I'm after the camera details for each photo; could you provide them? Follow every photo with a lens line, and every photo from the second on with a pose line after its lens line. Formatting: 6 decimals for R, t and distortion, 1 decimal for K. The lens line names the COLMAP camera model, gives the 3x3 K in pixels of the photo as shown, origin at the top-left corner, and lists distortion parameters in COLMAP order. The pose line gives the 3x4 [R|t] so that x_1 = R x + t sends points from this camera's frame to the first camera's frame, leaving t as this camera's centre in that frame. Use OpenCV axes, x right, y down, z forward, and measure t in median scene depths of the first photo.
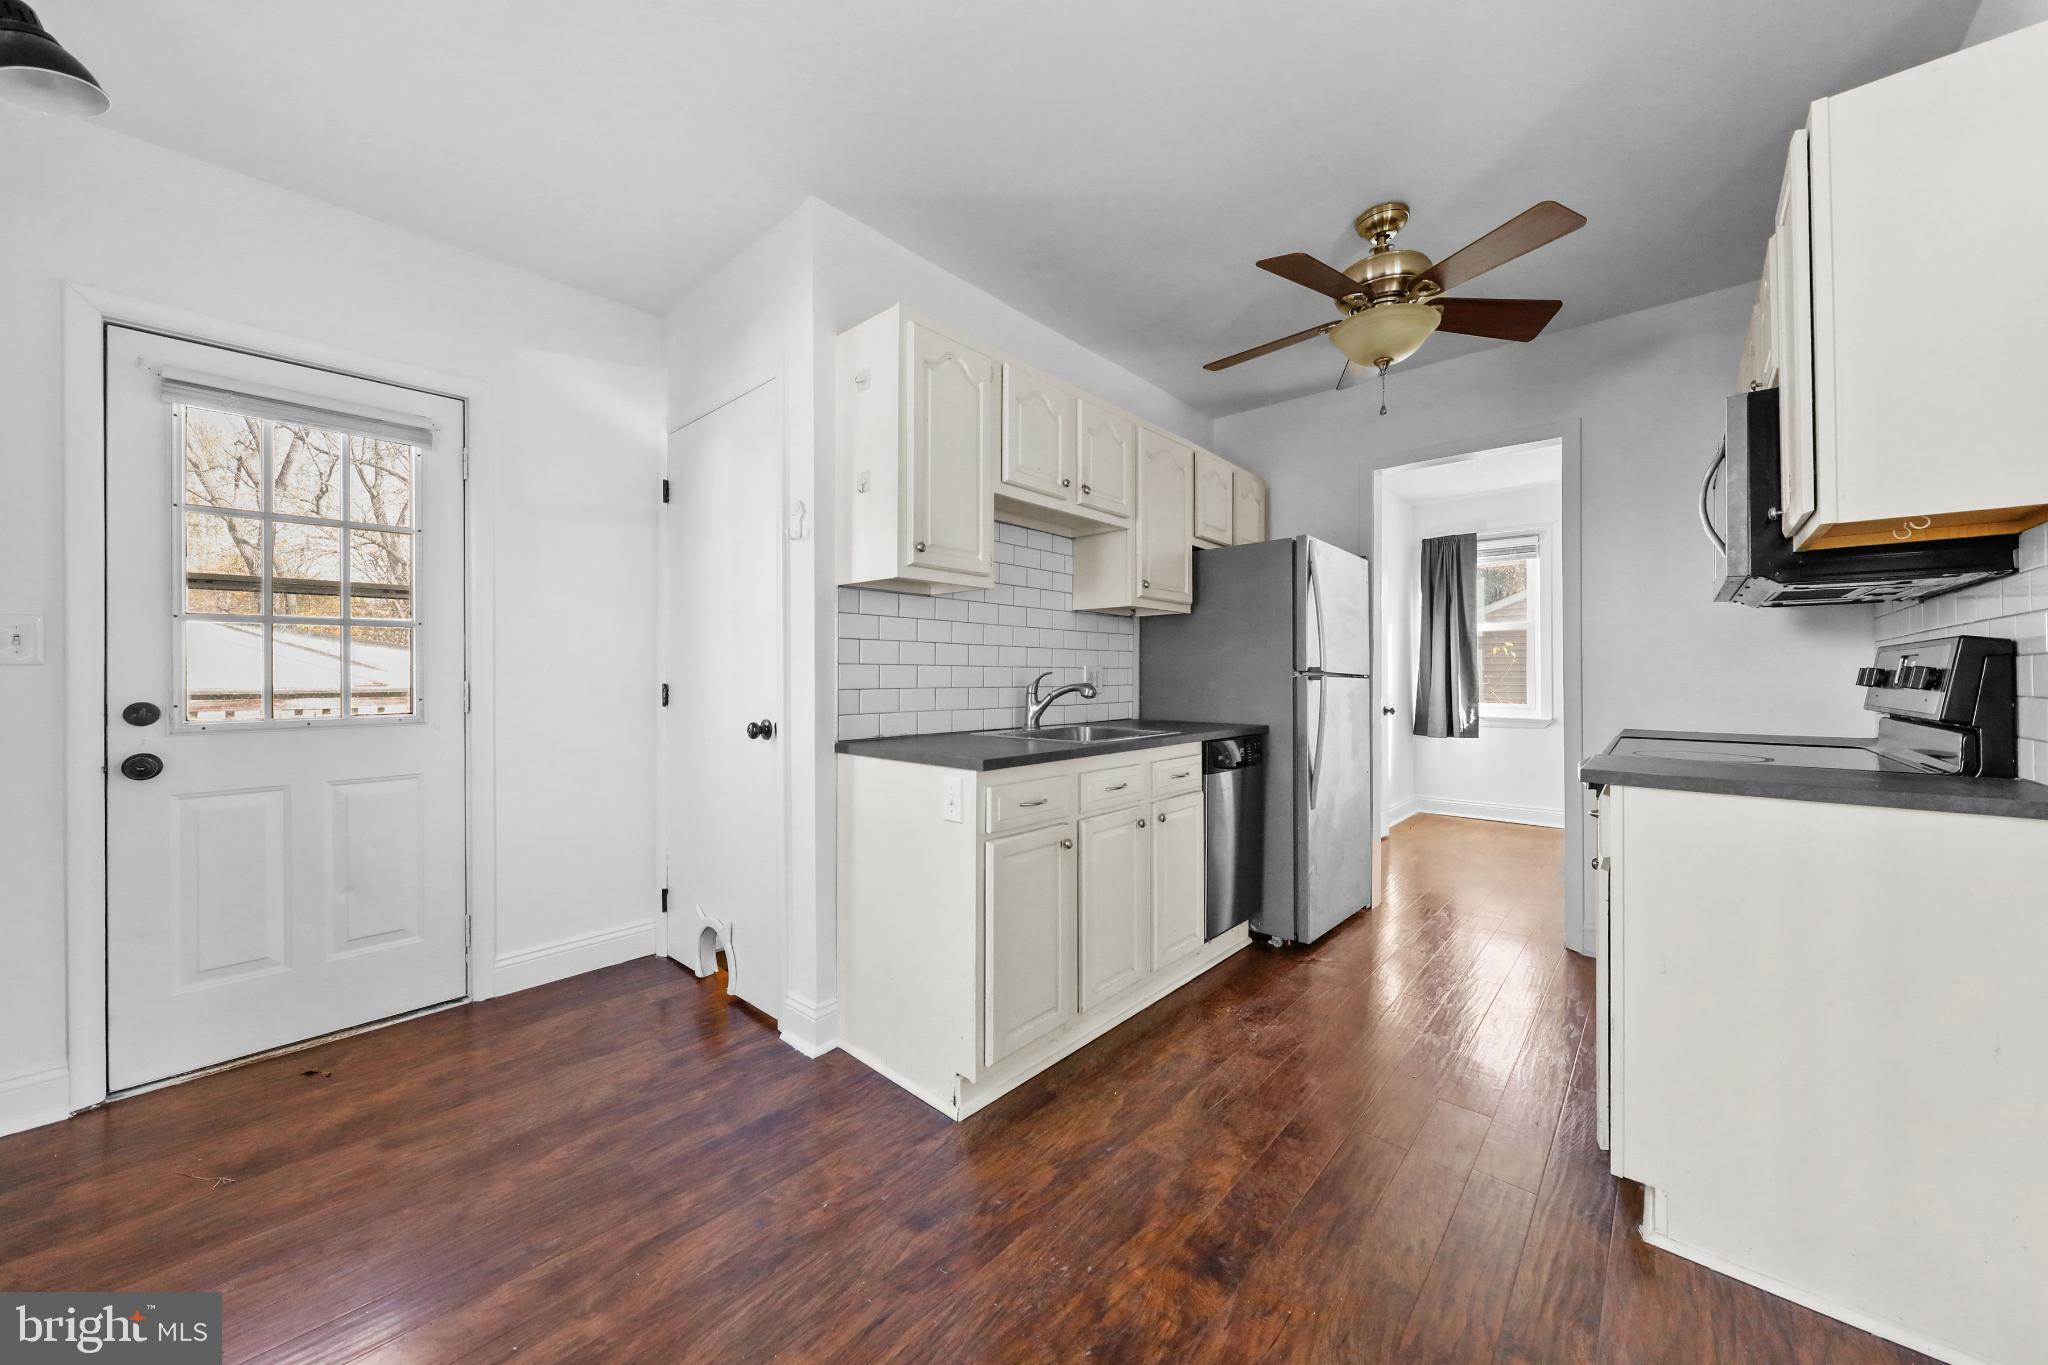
lens RADIAL K [[718.7, 0, 1047.5], [0, 718.7, 667.4], [0, 0, 1]] dist [-0.007525, 0.000001]
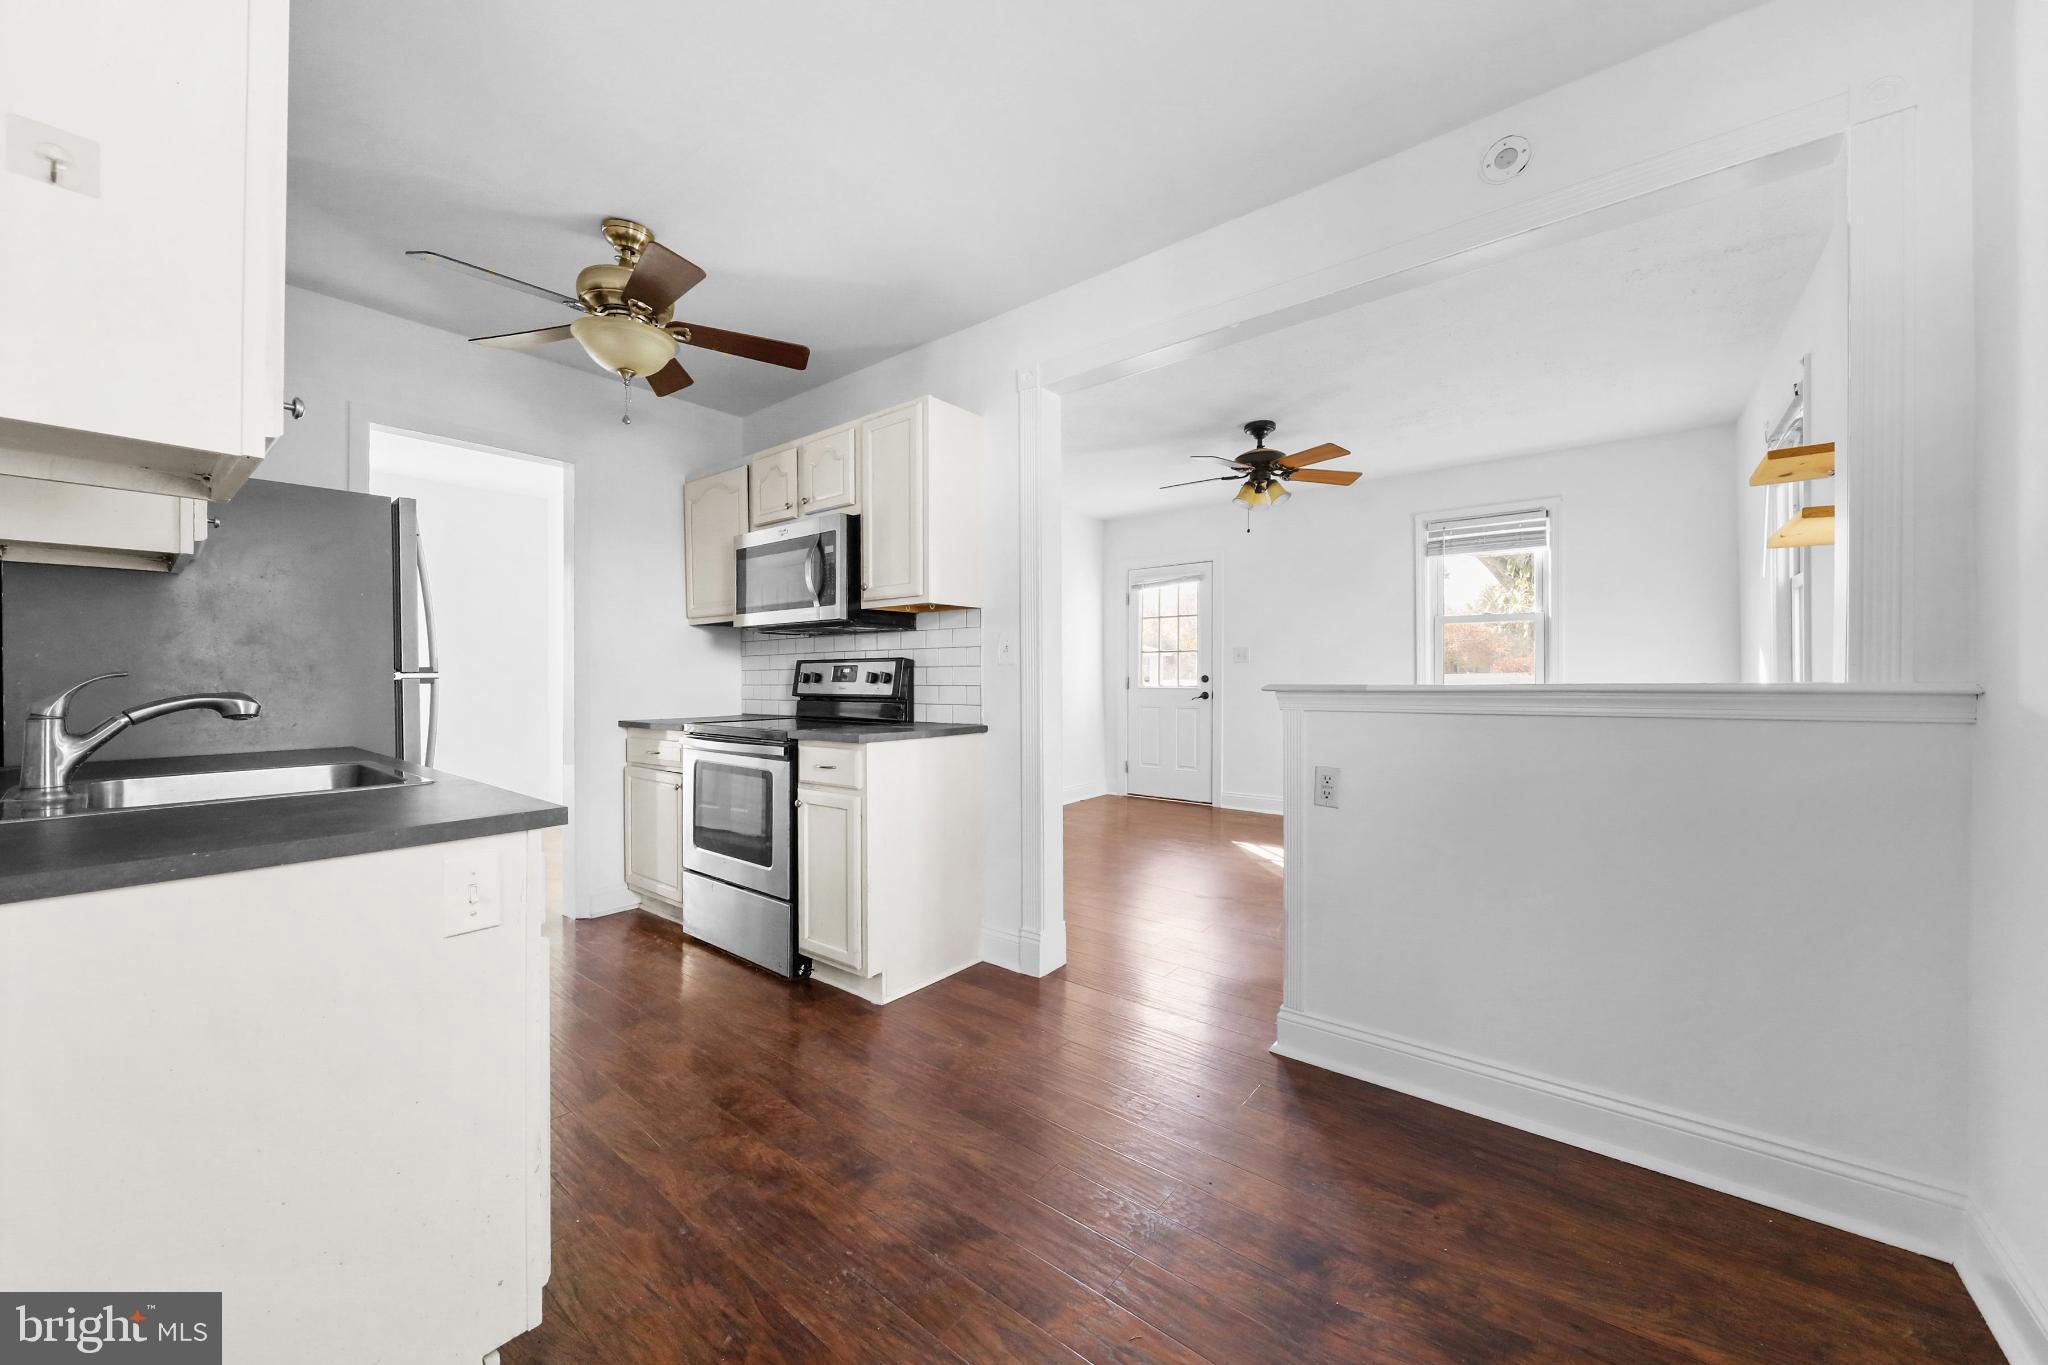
lens RADIAL K [[718.7, 0, 1010.6], [0, 718.7, 676.2], [0, 0, 1]] dist [-0.007525, 0.000001]
pose [[-0.028112, -0.000434, 0.999605, -0.479147], [-0.008787, 0.999961, 0.000187, 0.003688], [-0.999566, -0.008778, -0.028115, 0.393820]]
